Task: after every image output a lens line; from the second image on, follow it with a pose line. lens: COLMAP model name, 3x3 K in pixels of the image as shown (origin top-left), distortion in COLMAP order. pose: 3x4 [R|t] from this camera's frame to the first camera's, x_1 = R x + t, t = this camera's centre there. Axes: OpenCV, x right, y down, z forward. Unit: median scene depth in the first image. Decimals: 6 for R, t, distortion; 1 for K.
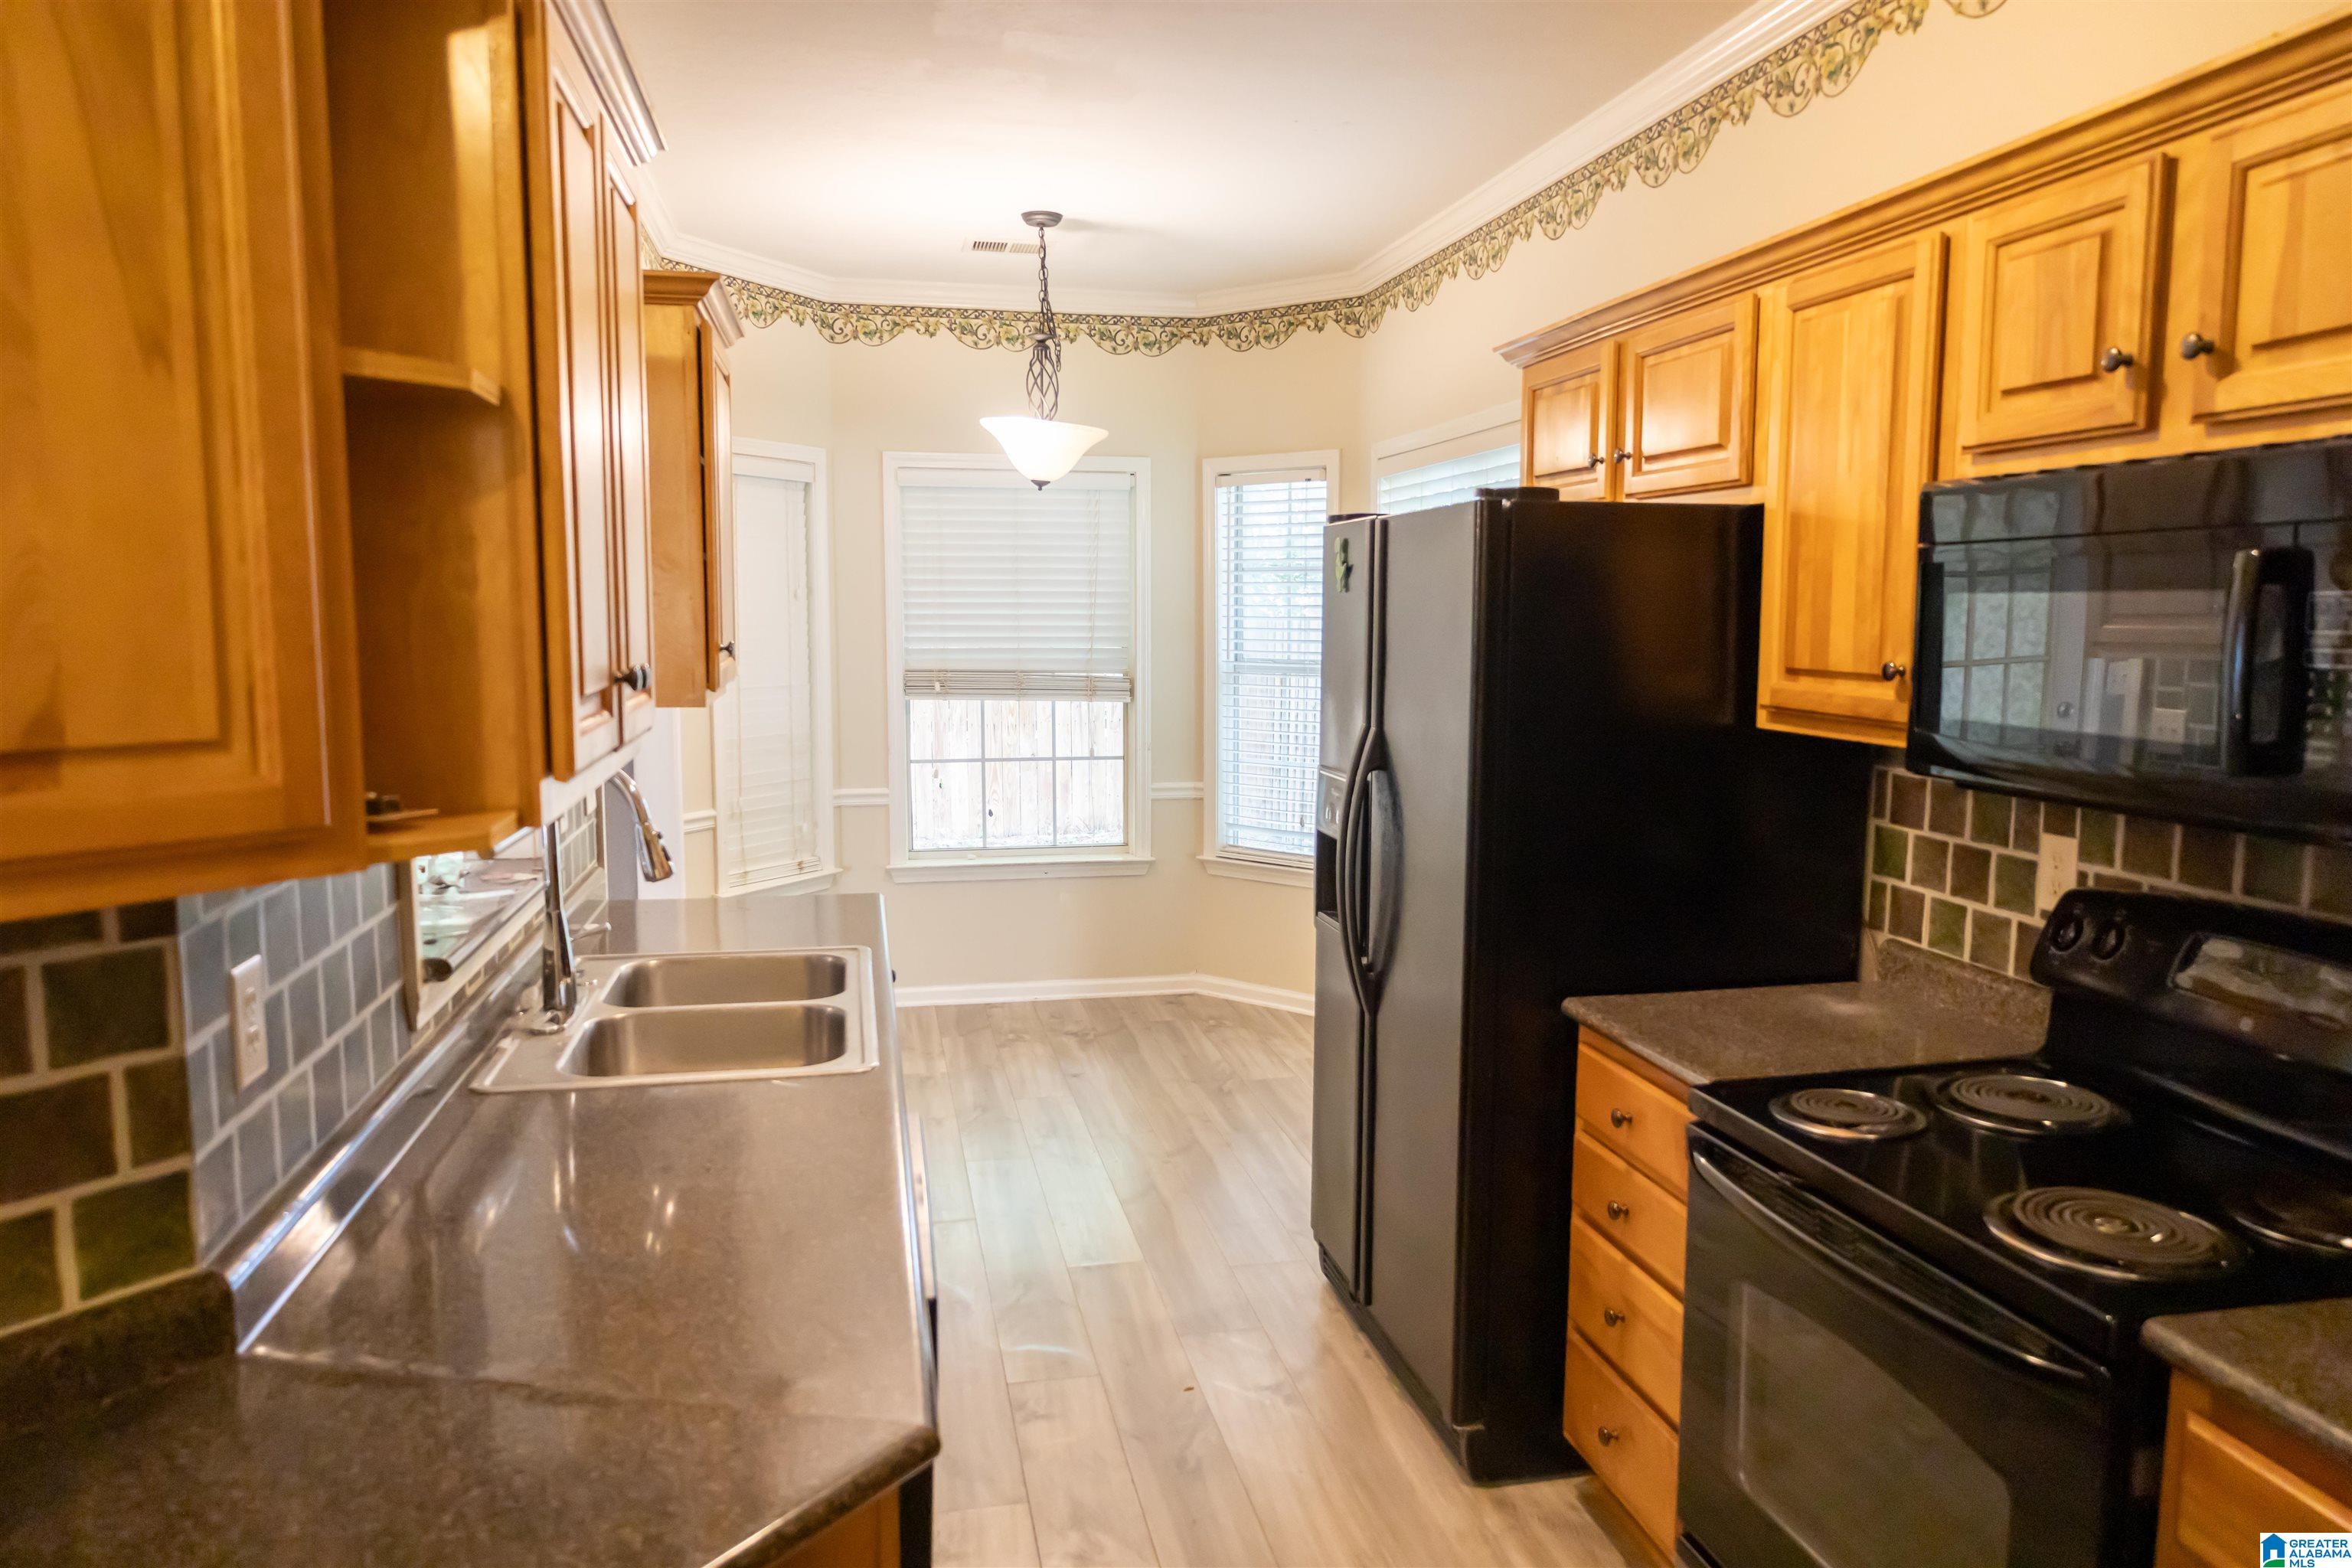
lens RADIAL K [[1569.0, 0, 1175.3], [0, 1569.0, 796.1], [0, 0, 1]] dist [-0.001918, 0.002802]
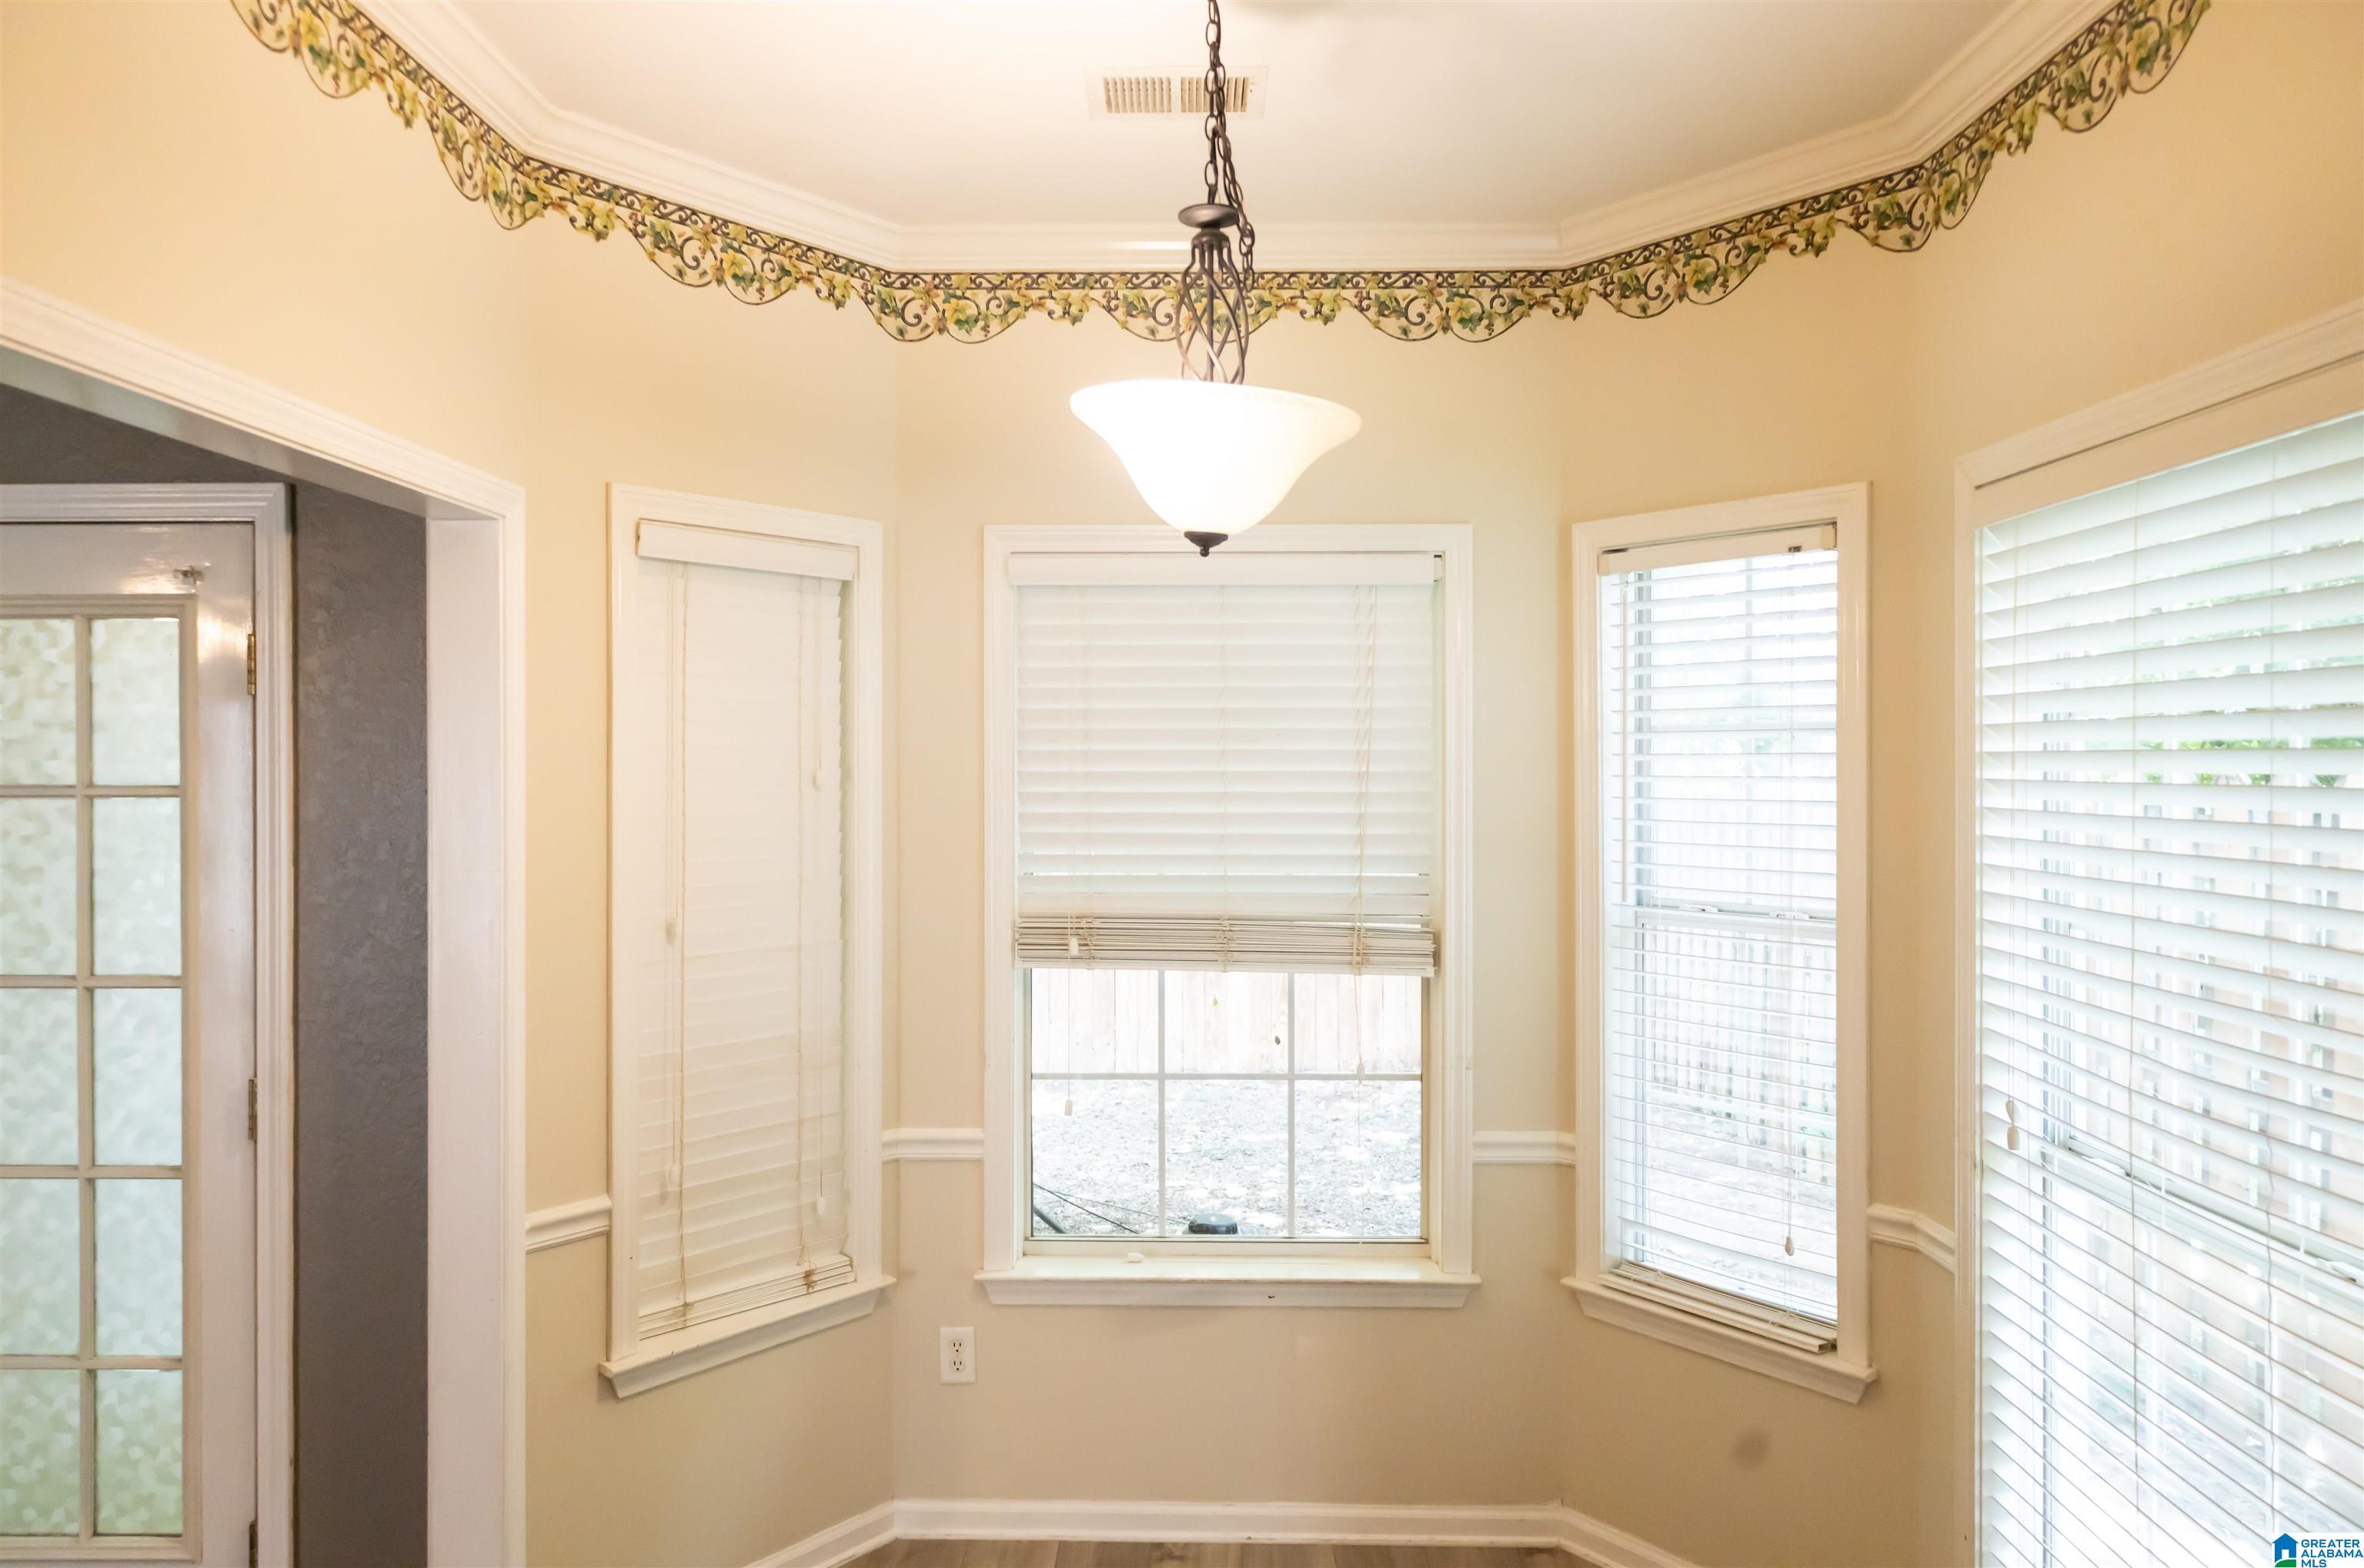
lens RADIAL K [[1576.9, 0, 1168.5], [0, 1576.9, 779.0], [0, 0, 1]] dist [-0.001918, 0.002802]
pose [[0.976364, -0.000765, -0.216133, -0.000650], [-0.023496, 0.993691, -0.109661, -0.068338], [0.214853, 0.112148, 0.970186, 0.469011]]
